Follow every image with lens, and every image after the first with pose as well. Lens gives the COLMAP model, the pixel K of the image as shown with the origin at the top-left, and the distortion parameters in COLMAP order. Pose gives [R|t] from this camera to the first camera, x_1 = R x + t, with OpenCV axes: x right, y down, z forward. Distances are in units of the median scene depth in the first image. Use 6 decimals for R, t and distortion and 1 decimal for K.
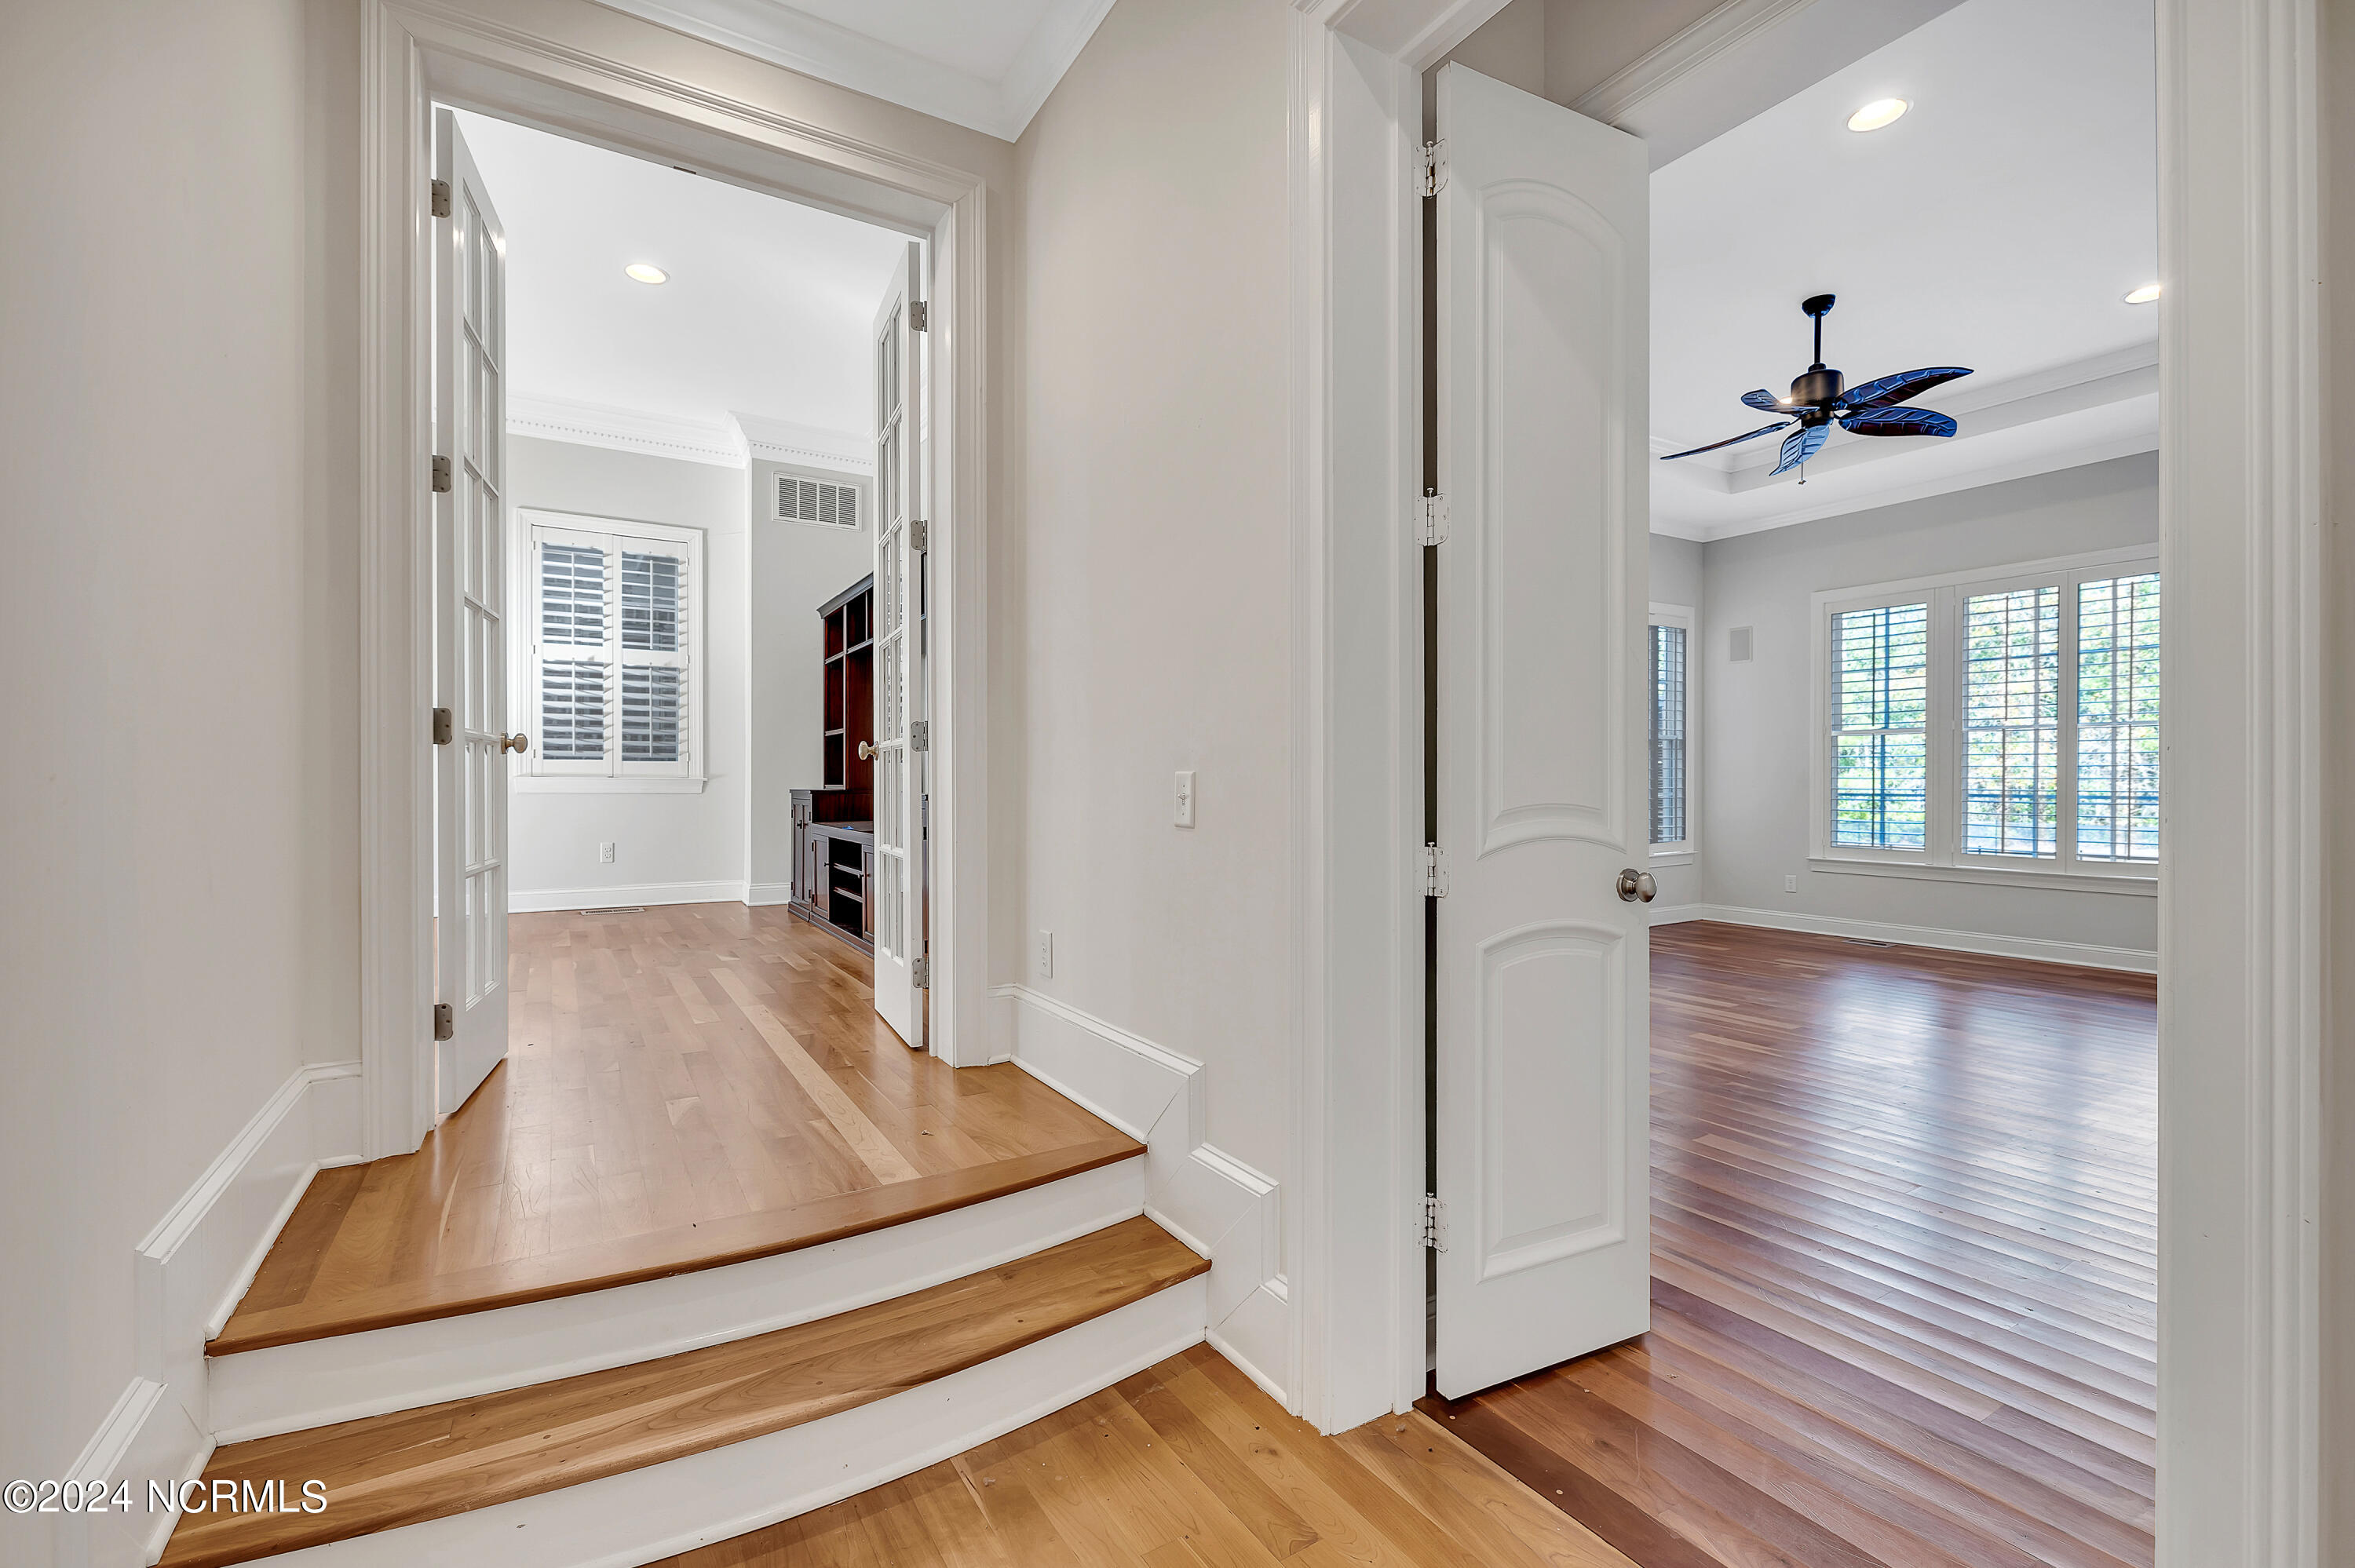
lens RADIAL K [[1013.2, 0, 1165.5], [0, 1013.2, 790.3], [0, 0, 1]] dist [-0.001980, -0.000365]
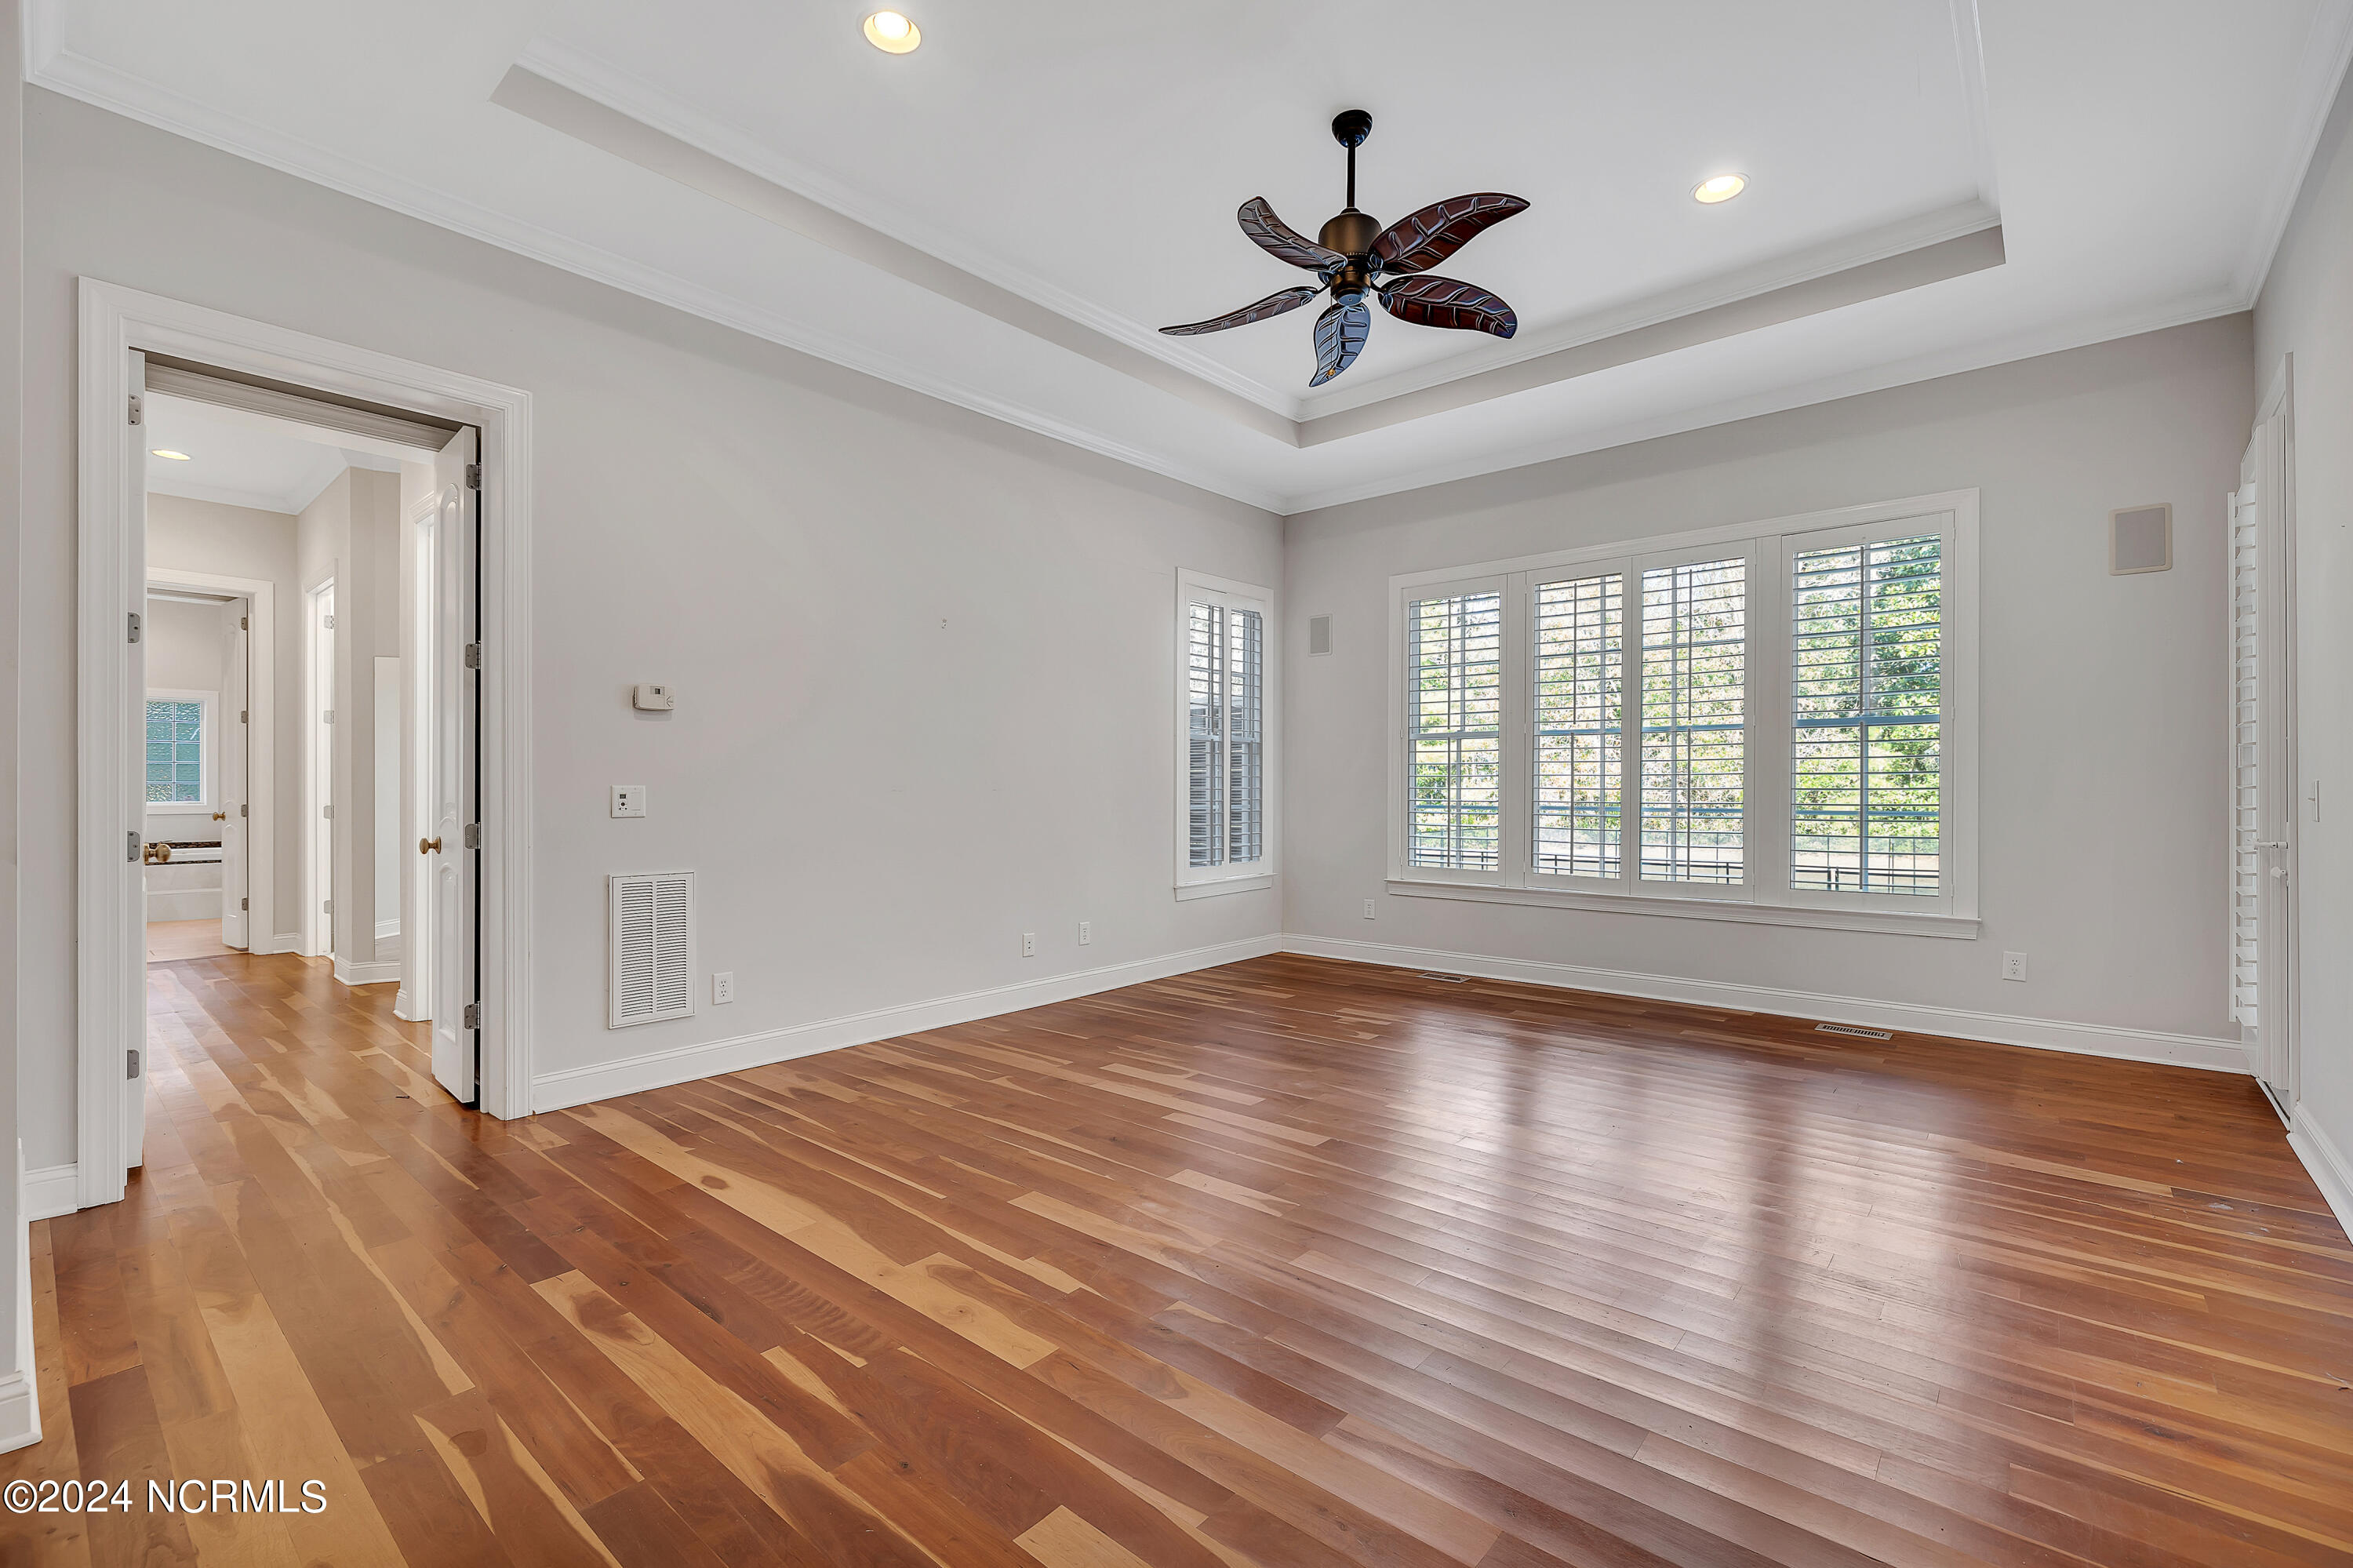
lens RADIAL K [[1012.5, 0, 1155.8], [0, 1012.5, 787.6], [0, 0, 1]] dist [-0.001980, -0.000365]
pose [[0.955602, 0.001932, 0.294653, 0.216643], [0.001897, 0.999917, -0.012710, -0.002023], [-0.294654, 0.012705, 0.955520, 0.259067]]
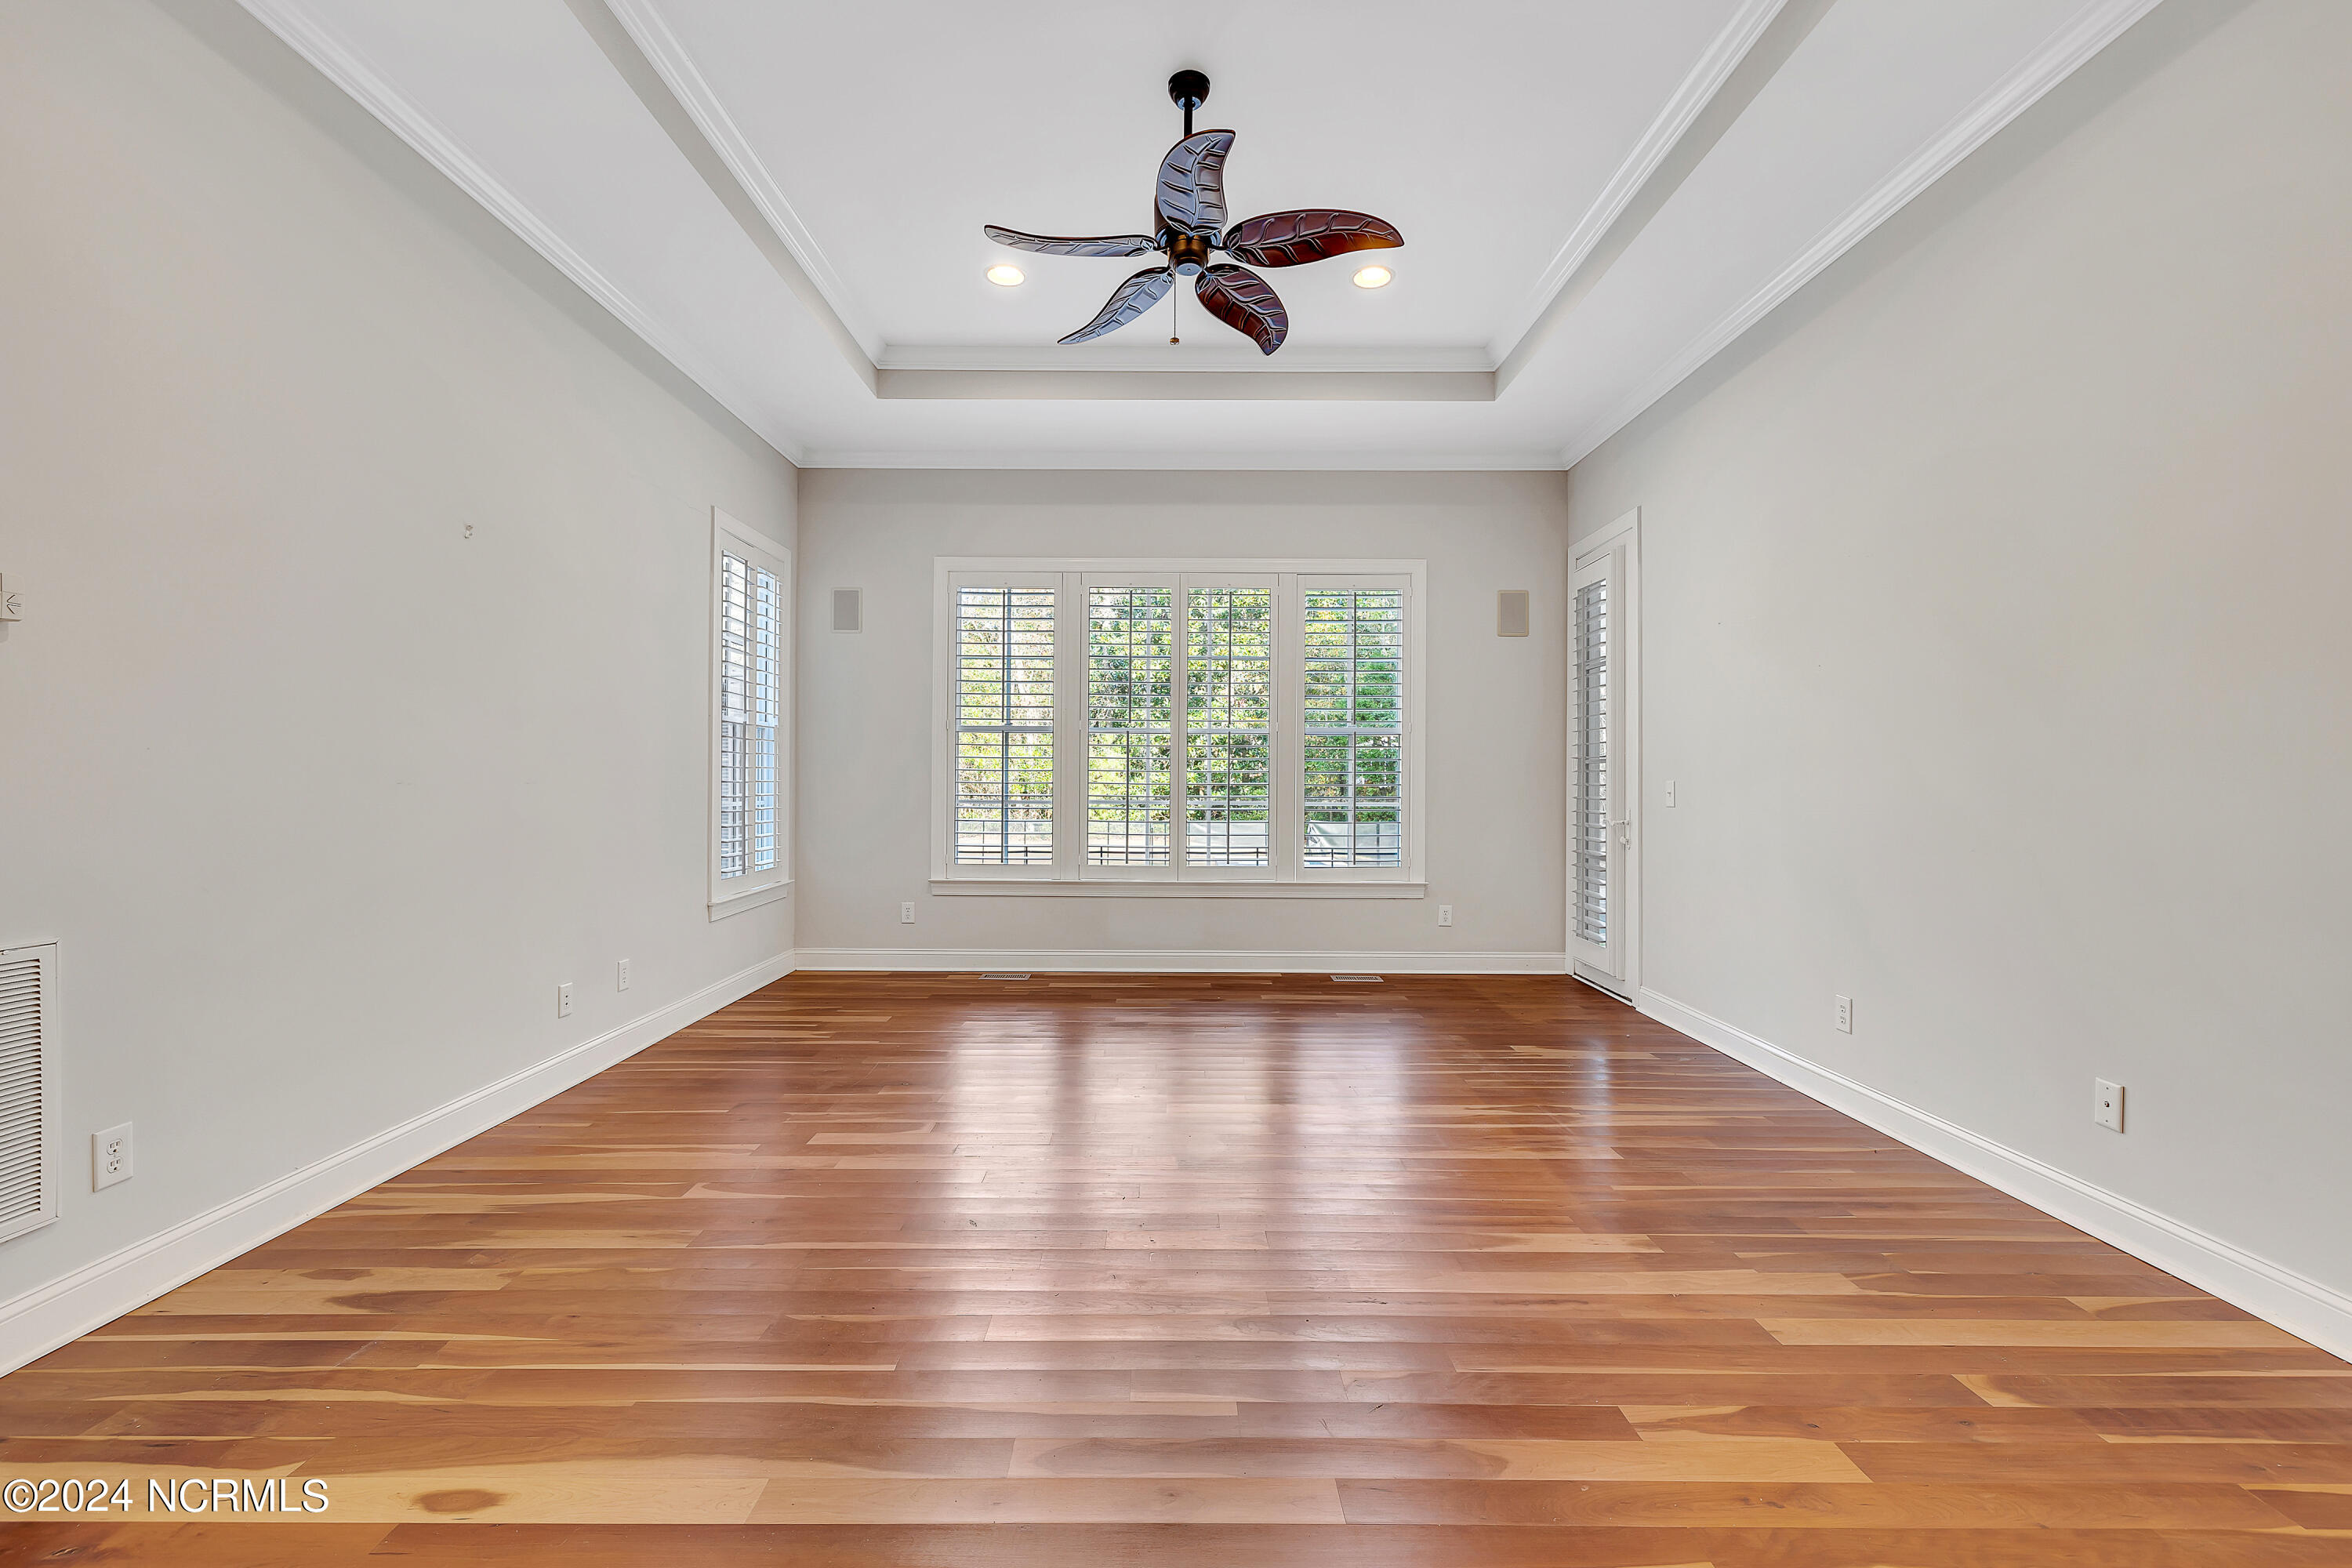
lens RADIAL K [[1012.0, 0, 1161.1], [0, 1012.0, 789.3], [0, 0, 1]] dist [-0.001980, -0.000365]
pose [[0.523413, -0.000796, 0.852079, 0.040053], [0.003326, 0.999994, -0.001109, -0.005536], [-0.852073, 0.003414, 0.523412, 0.474762]]
